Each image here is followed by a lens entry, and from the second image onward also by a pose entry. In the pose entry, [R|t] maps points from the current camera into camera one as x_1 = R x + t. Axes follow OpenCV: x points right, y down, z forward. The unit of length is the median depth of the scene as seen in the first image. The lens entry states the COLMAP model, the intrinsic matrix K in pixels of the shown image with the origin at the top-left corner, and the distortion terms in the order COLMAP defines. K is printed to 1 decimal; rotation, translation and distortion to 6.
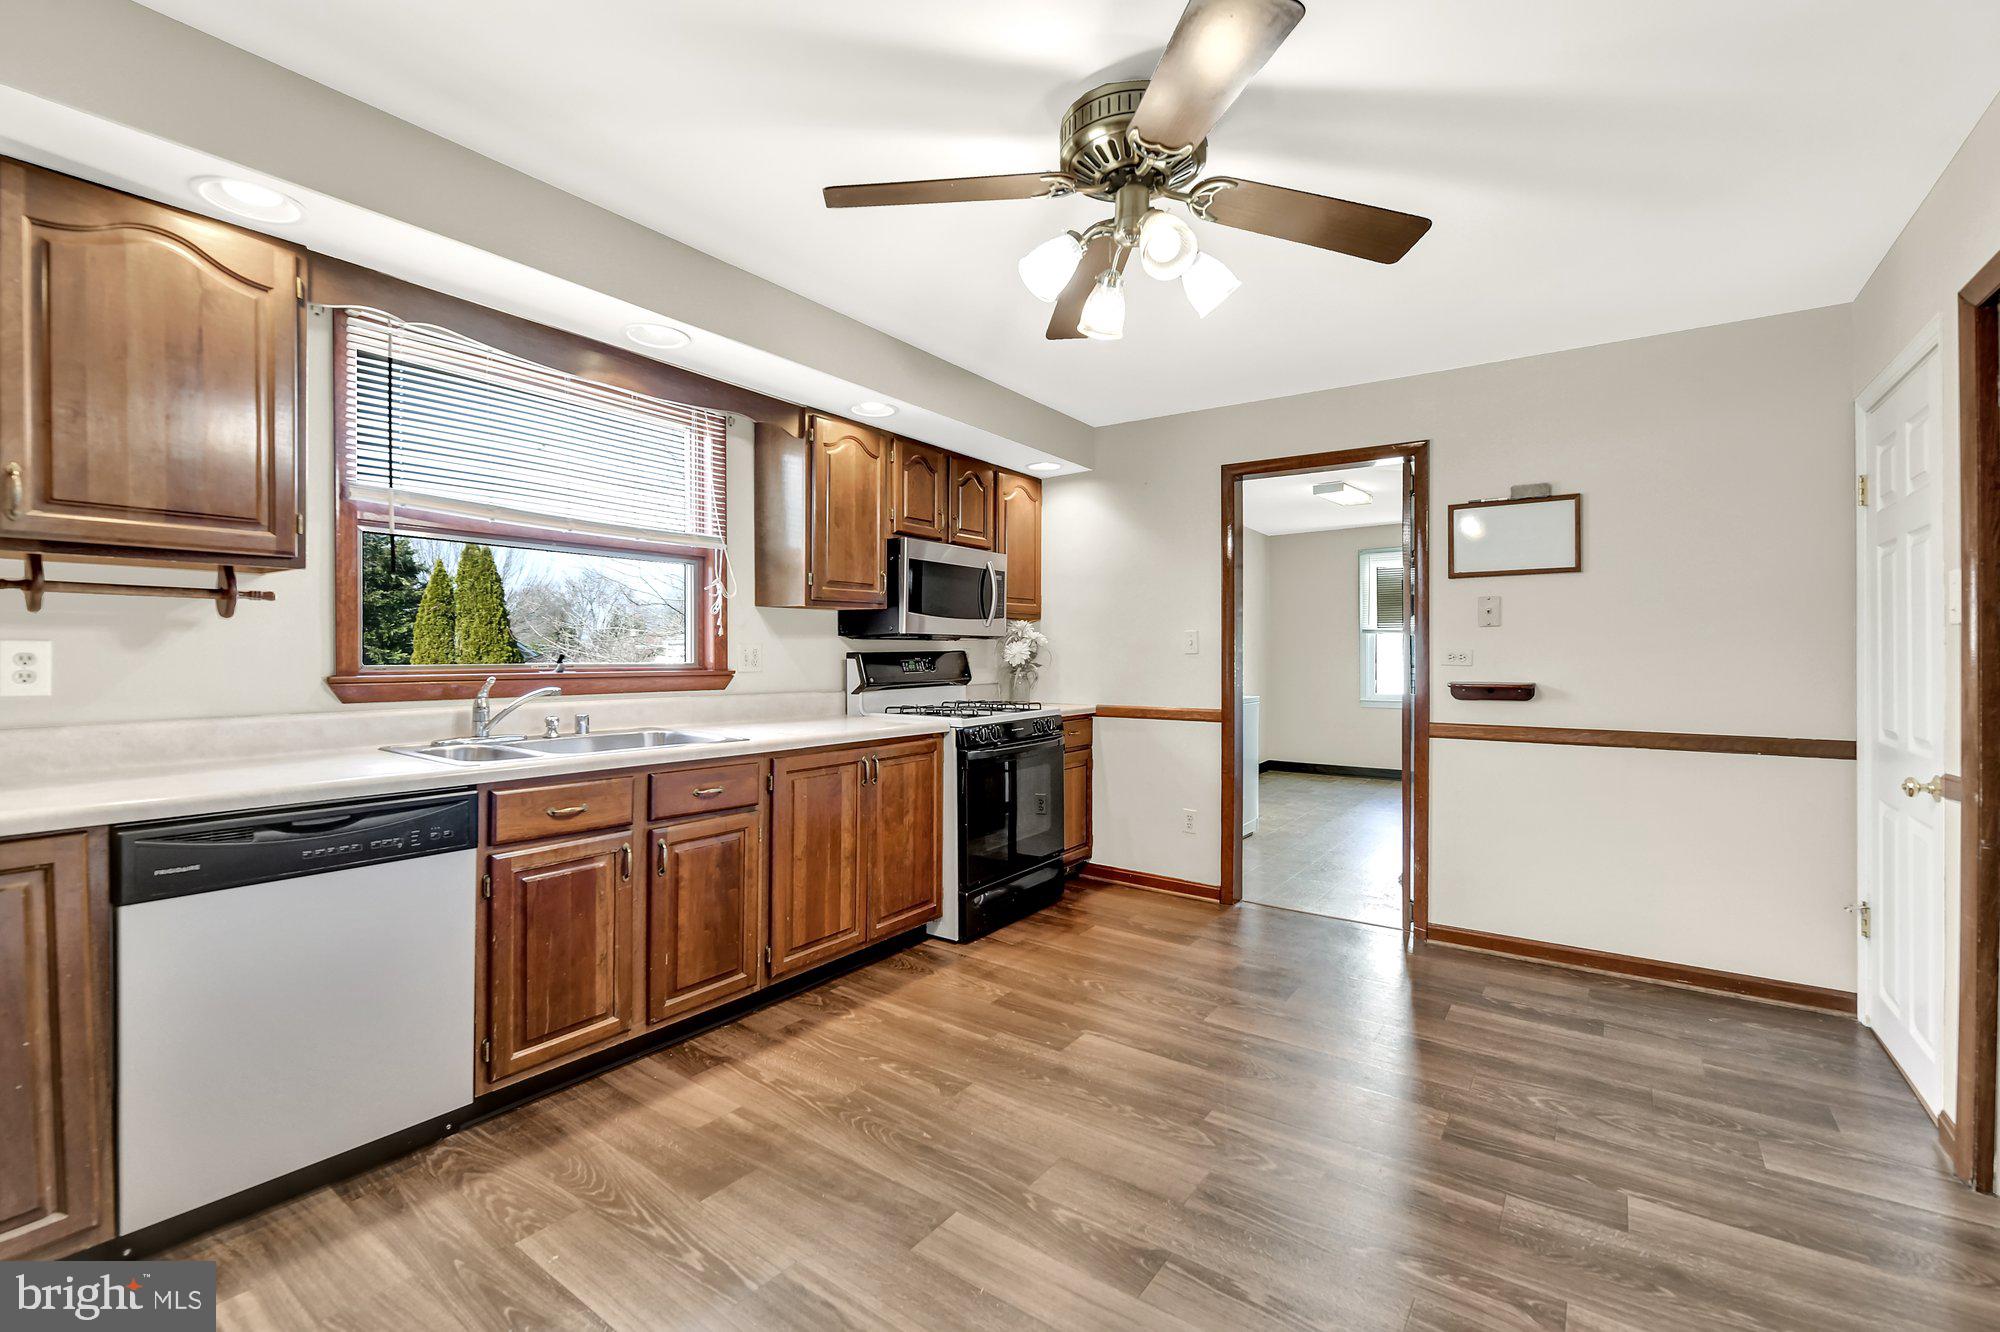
lens RADIAL K [[852.1, 0, 987.3], [0, 852.1, 658.1], [0, 0, 1]] dist [-0.000119, -0.000083]
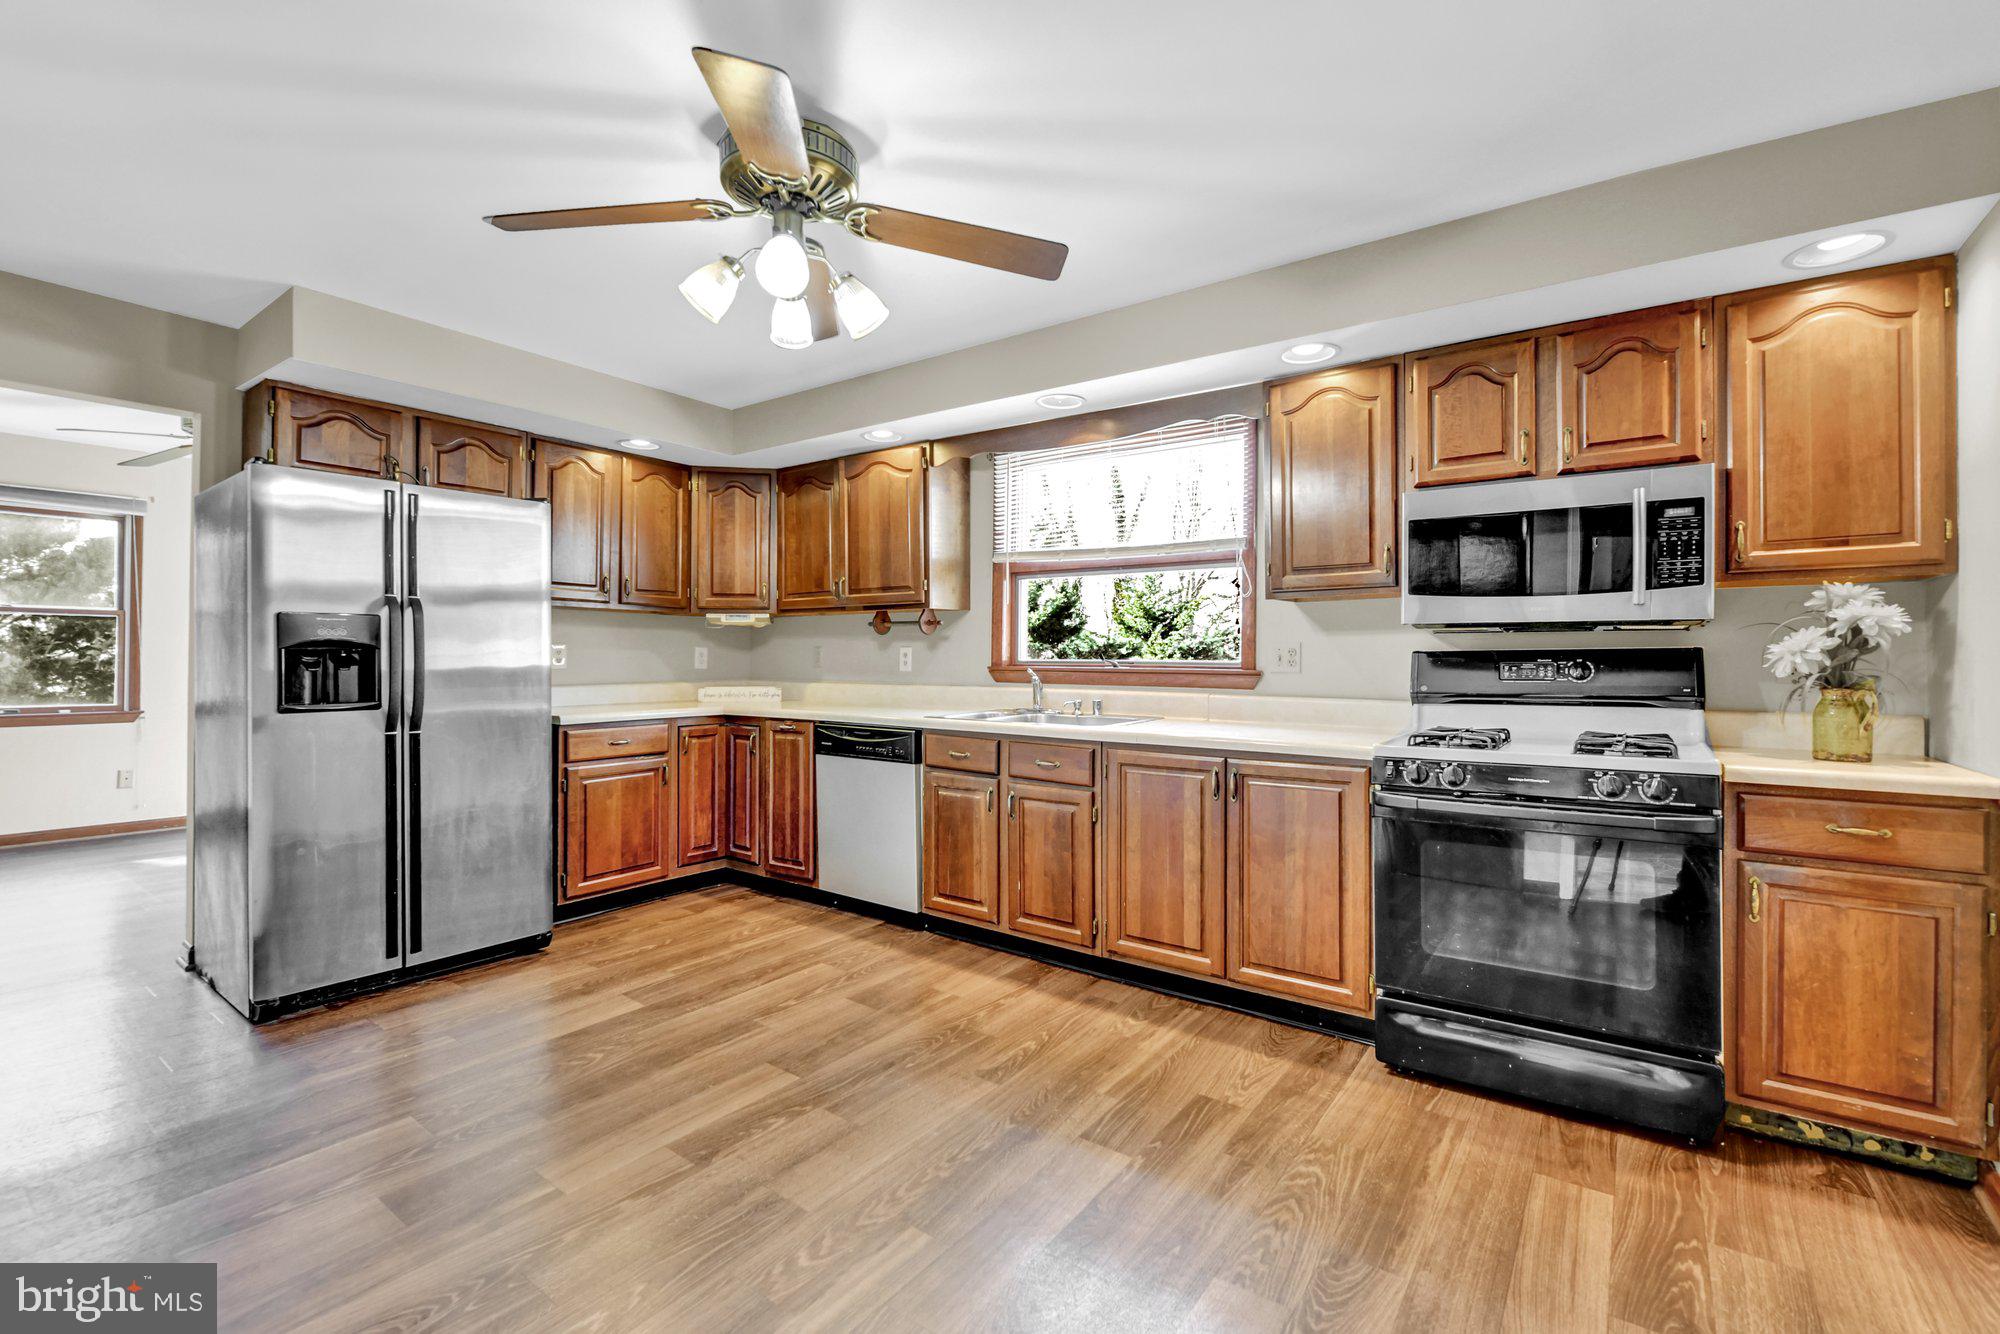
lens RADIAL K [[881.3, 0, 1000.0], [0, 881.3, 667.0], [0, 0, 1]] dist [0.001618, 0.000541]
pose [[-0.003756, 0.008707, -0.999955, 0.915646], [-0.008981, 0.999921, 0.008740, 0.006373], [0.999953, 0.009014, -0.003677, 0.916846]]
